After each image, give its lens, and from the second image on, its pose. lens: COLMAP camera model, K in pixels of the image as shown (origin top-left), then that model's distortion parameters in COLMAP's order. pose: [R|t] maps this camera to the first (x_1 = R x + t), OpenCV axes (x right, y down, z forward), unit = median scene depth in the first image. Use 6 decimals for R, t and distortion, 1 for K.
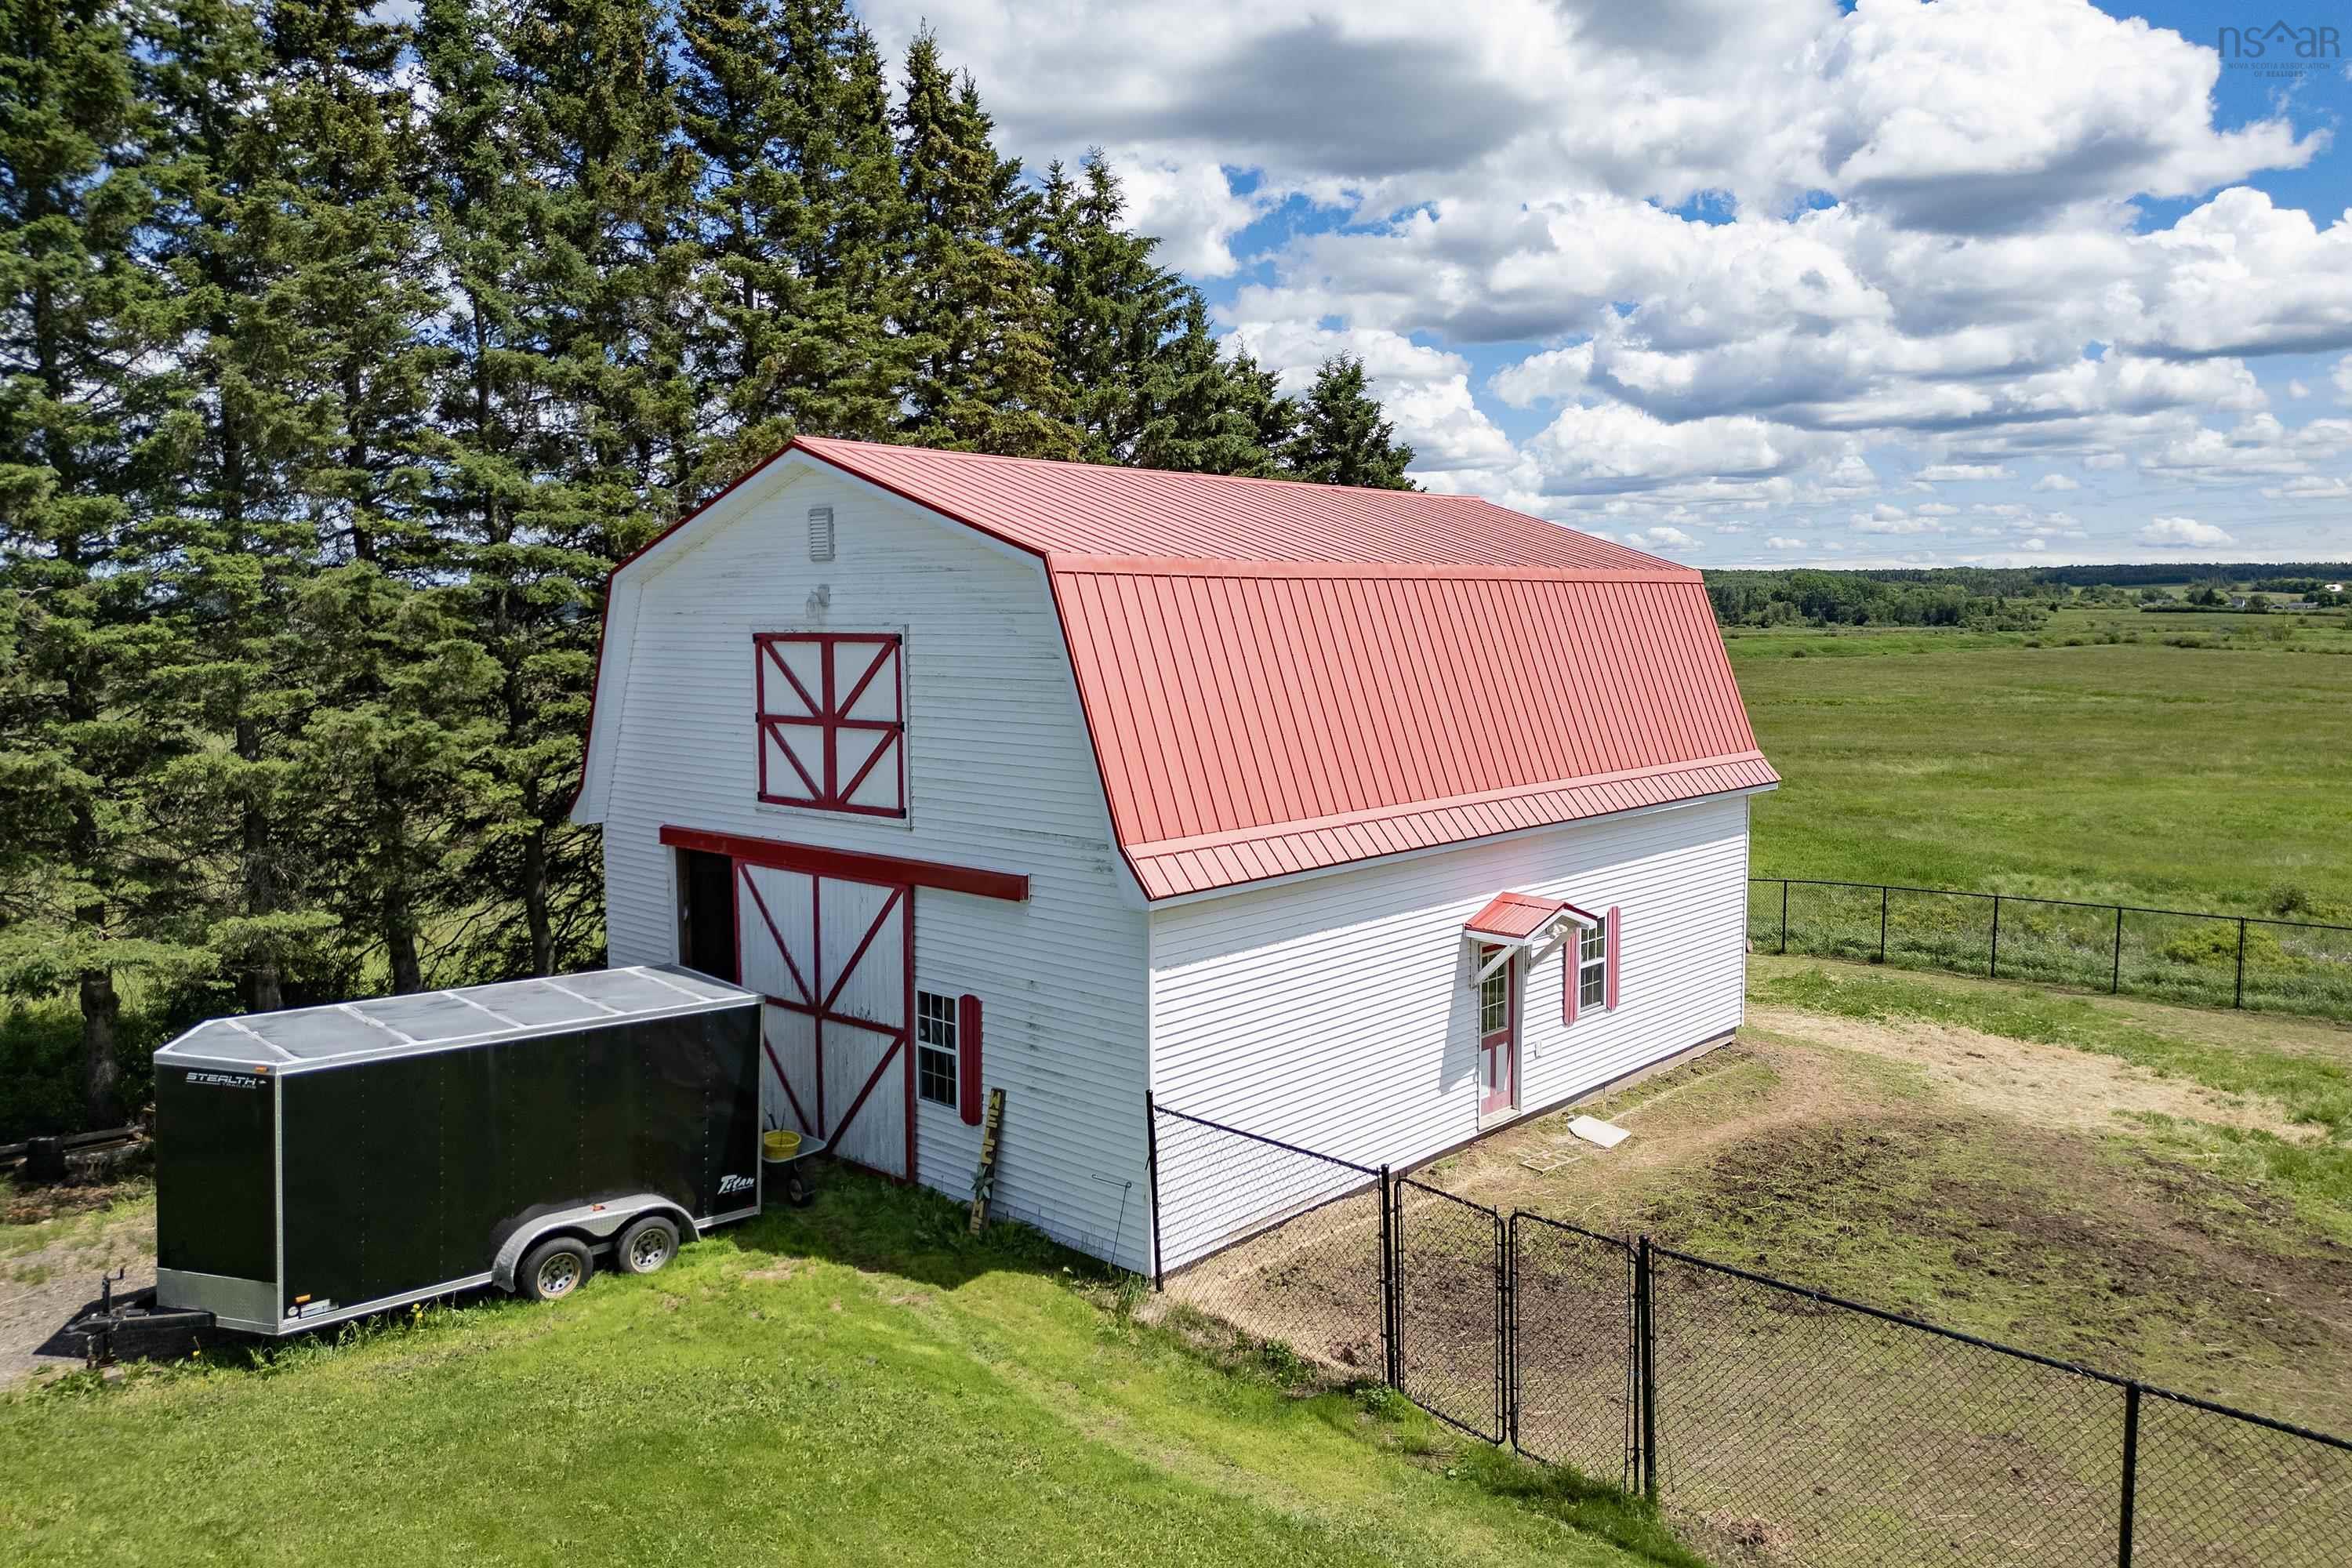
lens RADIAL K [[1604.6, 0, 1176.0], [0, 1604.6, 784.0], [0, 0, 1]] dist [0.091478, -0.118626]
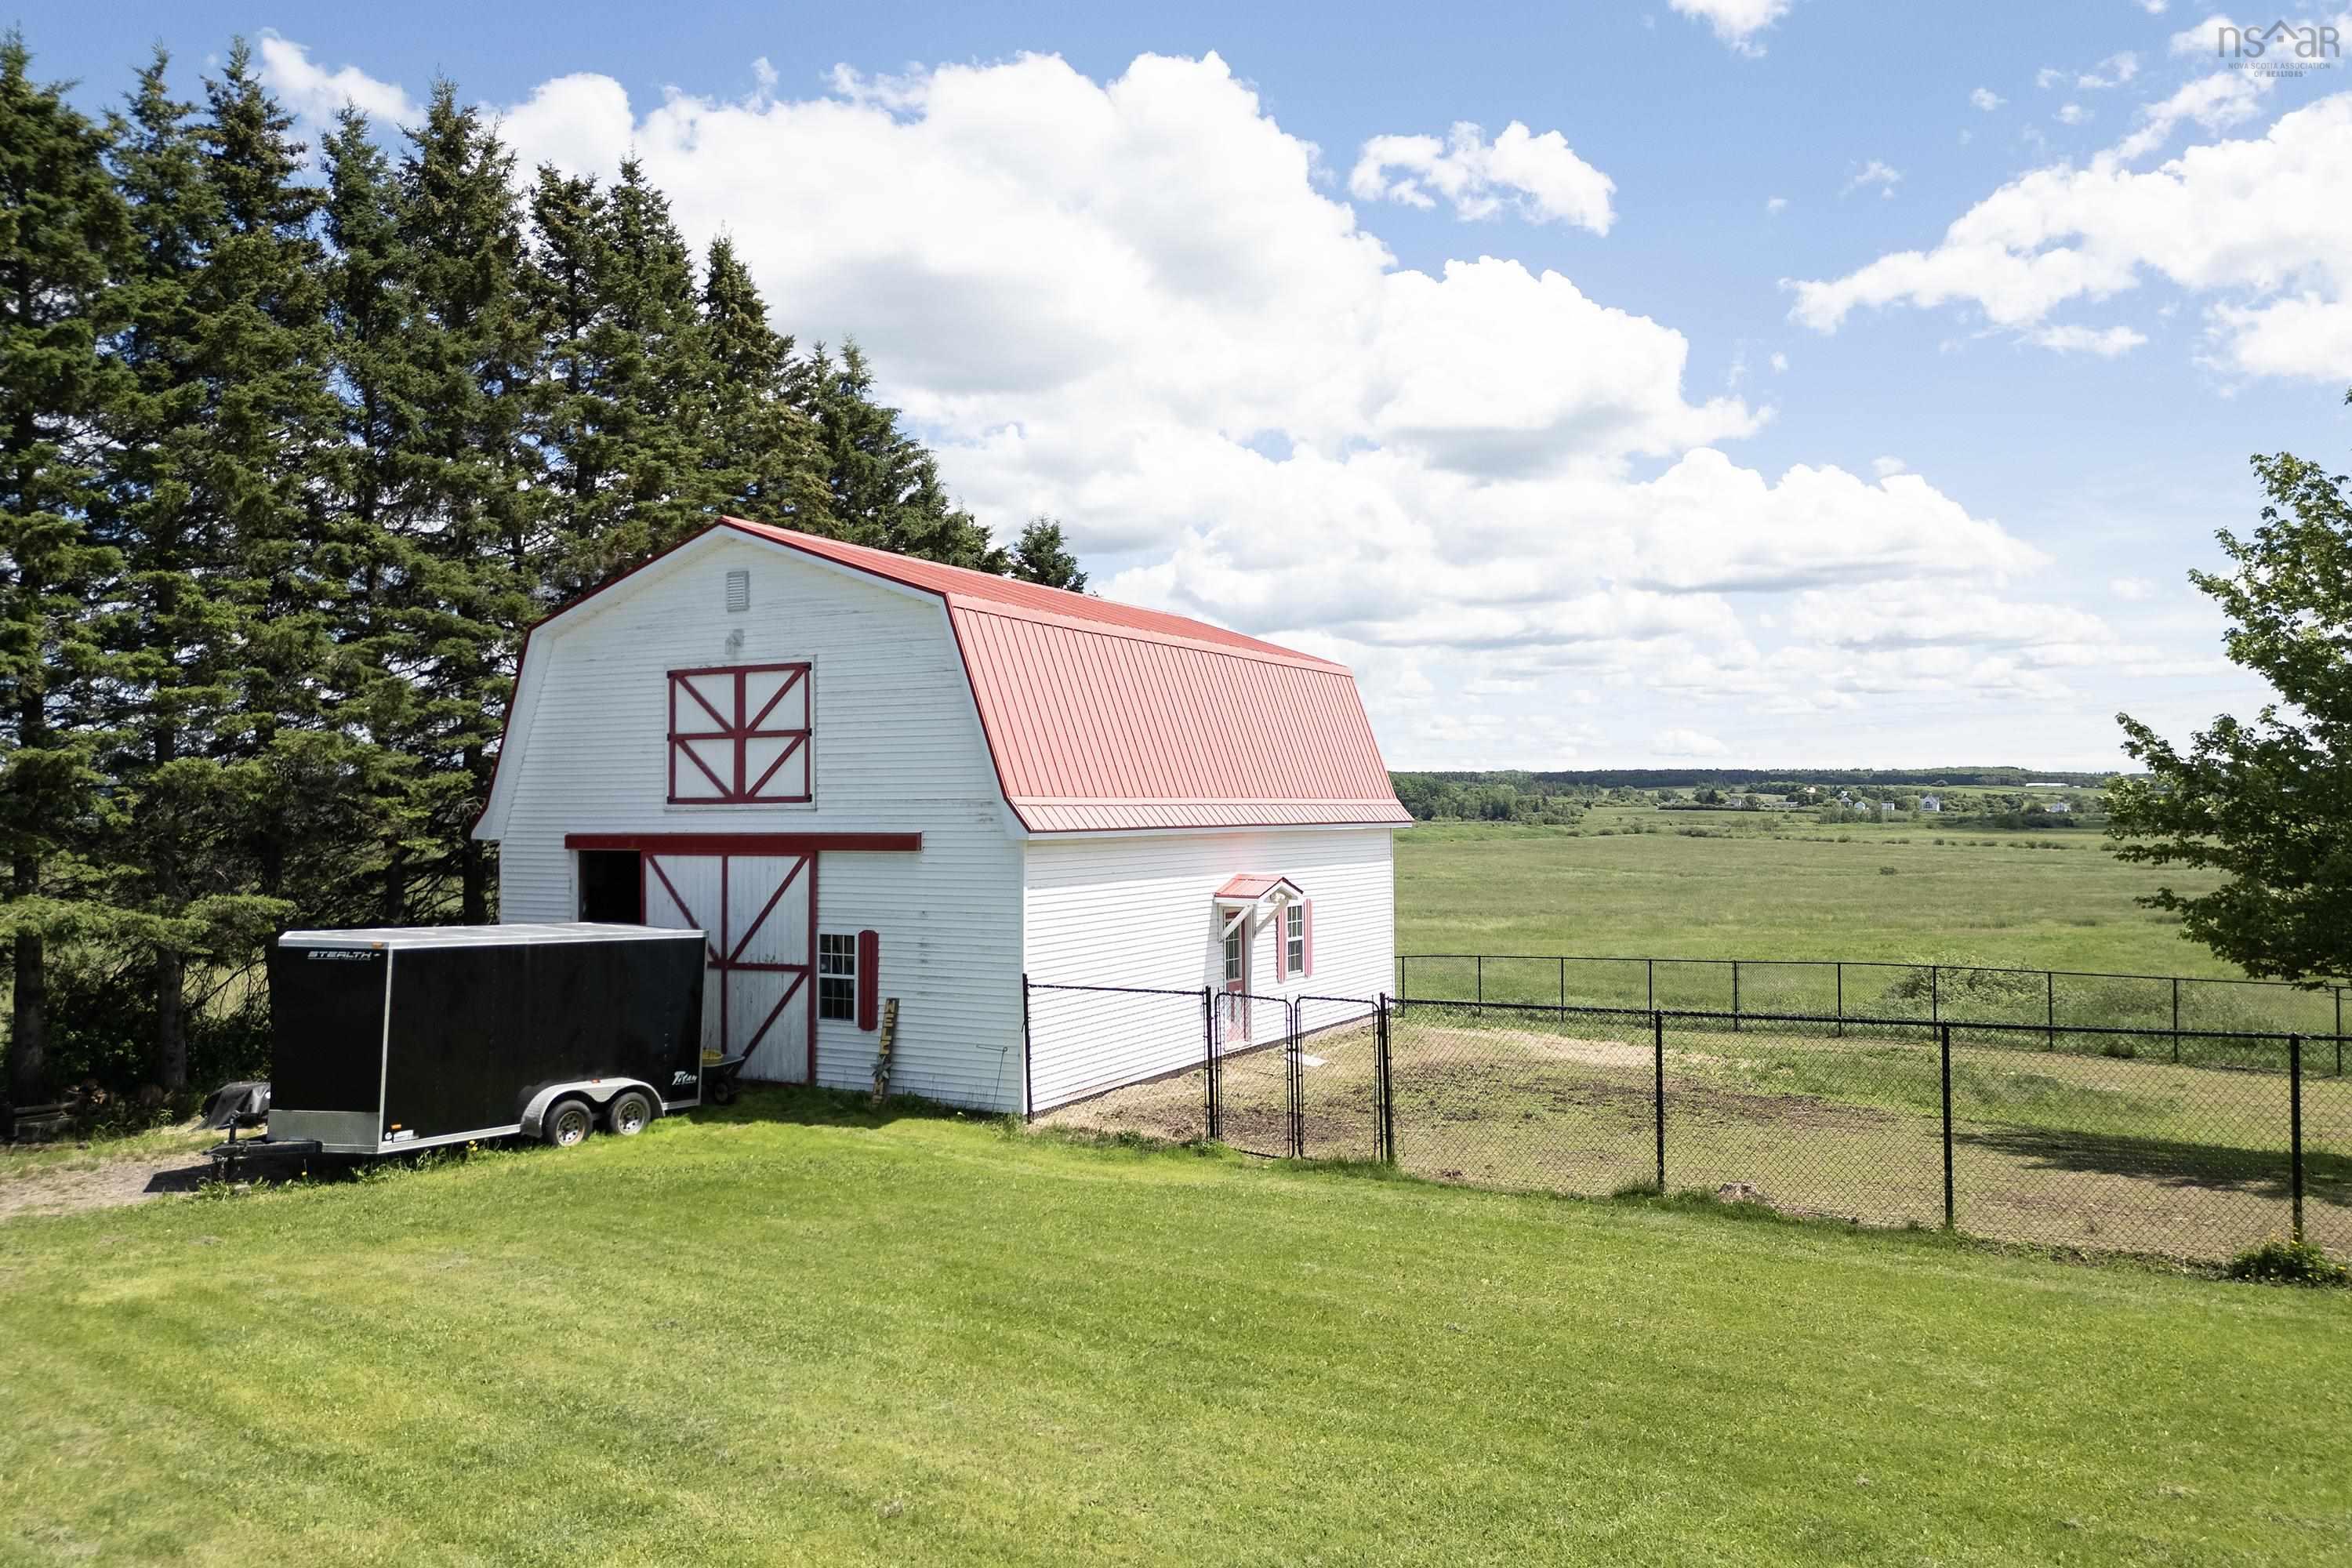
lens RADIAL K [[1604.6, 0, 1176.0], [0, 1604.6, 784.0], [0, 0, 1]] dist [0.091478, -0.118626]
pose [[0.971038, 0.002797, 0.238910, -0.186369], [0.026133, 0.992689, -0.117836, 0.163762], [-0.237493, 0.120667, 0.963866, -0.328453]]
